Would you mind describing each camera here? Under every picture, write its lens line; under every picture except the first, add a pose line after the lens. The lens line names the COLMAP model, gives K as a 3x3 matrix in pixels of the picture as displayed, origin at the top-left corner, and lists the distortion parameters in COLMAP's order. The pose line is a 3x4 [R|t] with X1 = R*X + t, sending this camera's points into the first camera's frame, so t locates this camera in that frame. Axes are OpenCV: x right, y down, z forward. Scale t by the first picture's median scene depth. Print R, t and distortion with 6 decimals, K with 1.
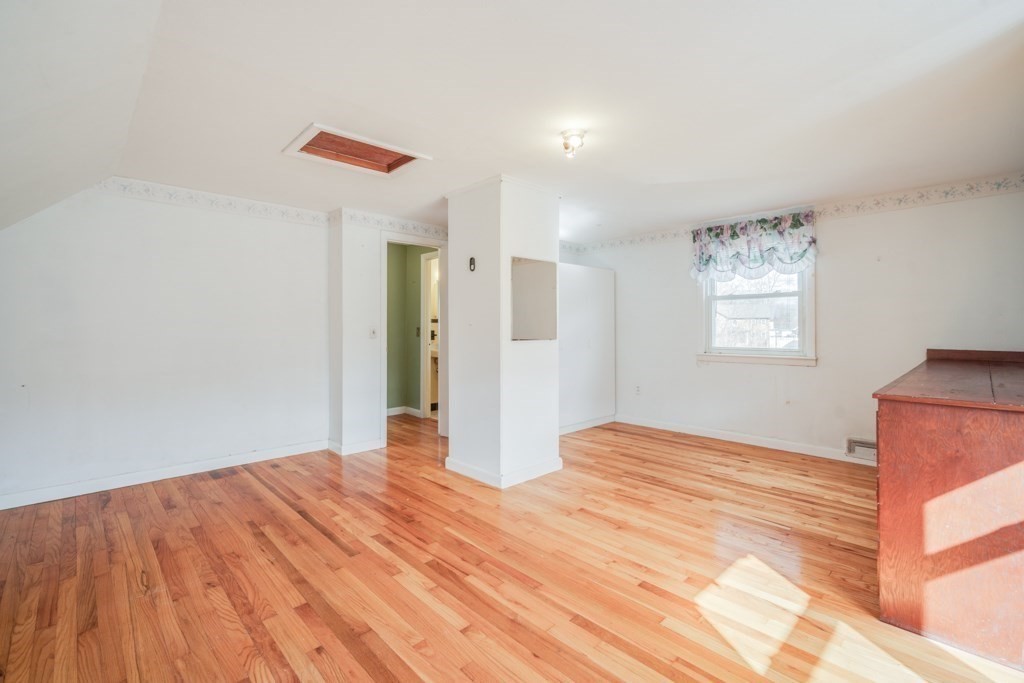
lens RADIAL K [[450.5, 0, 508.6], [0, 450.5, 325.0], [0, 0, 1]] dist [0.002021, -0.001402]
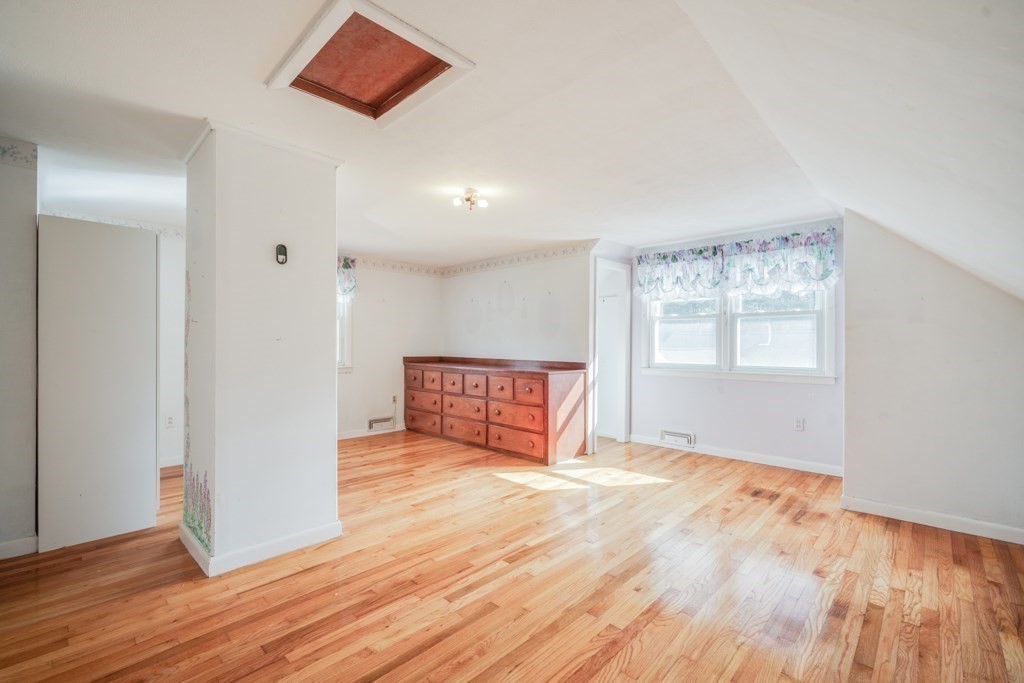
lens RADIAL K [[450.5, 0, 506.4], [0, 450.5, 342.3], [0, 0, 1]] dist [0.002021, -0.001402]
pose [[-0.040110, 0.006354, 0.999175, -0.929244], [-0.010964, 0.999917, -0.006798, 0.005672], [-0.999135, -0.011228, -0.040037, 0.777216]]
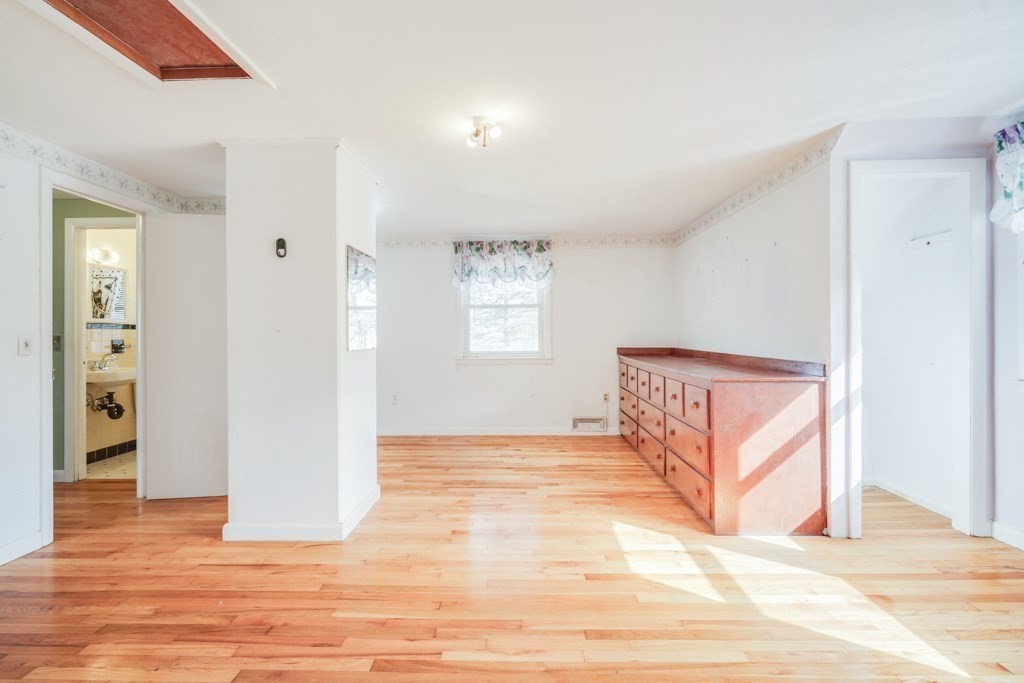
lens RADIAL K [[450.5, 0, 506.4], [0, 450.5, 331.4], [0, 0, 1]] dist [0.002021, -0.001402]
pose [[0.710317, -0.000378, 0.703882, -0.387961], [0.002001, 0.999997, -0.001482, 0.002678], [-0.703880, 0.002462, 0.710315, 0.259450]]
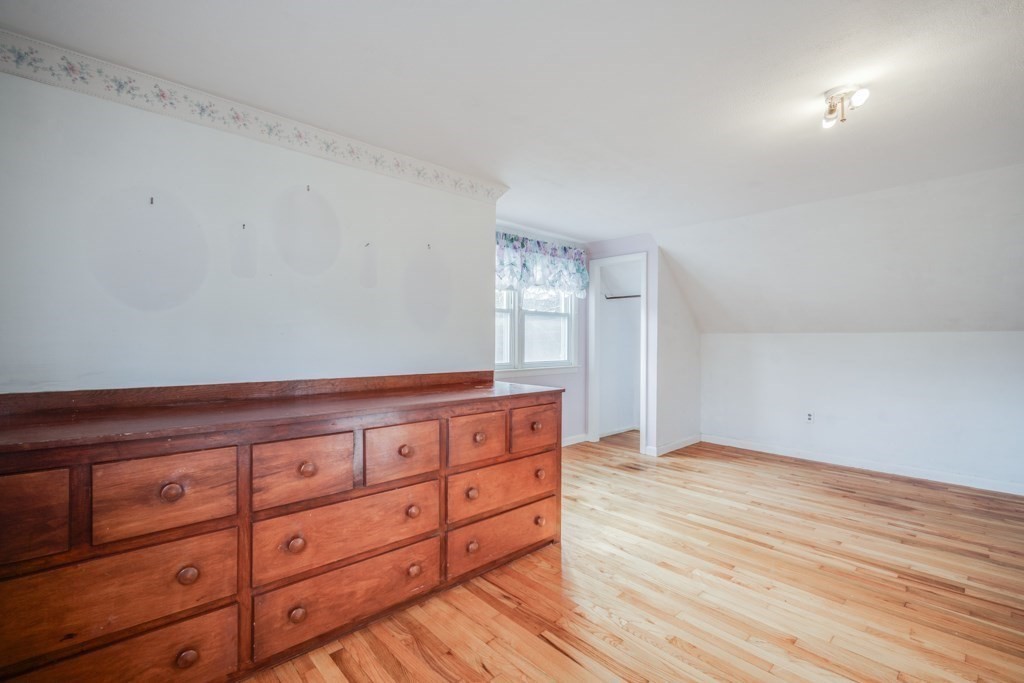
lens RADIAL K [[450.5, 0, 508.8], [0, 450.5, 346.5], [0, 0, 1]] dist [0.002021, -0.001402]
pose [[-0.999850, 0.001814, 0.017234, 0.569099], [0.001927, 0.999977, 0.006519, 0.000807], [-0.017221, 0.006551, -0.999830, 1.455708]]
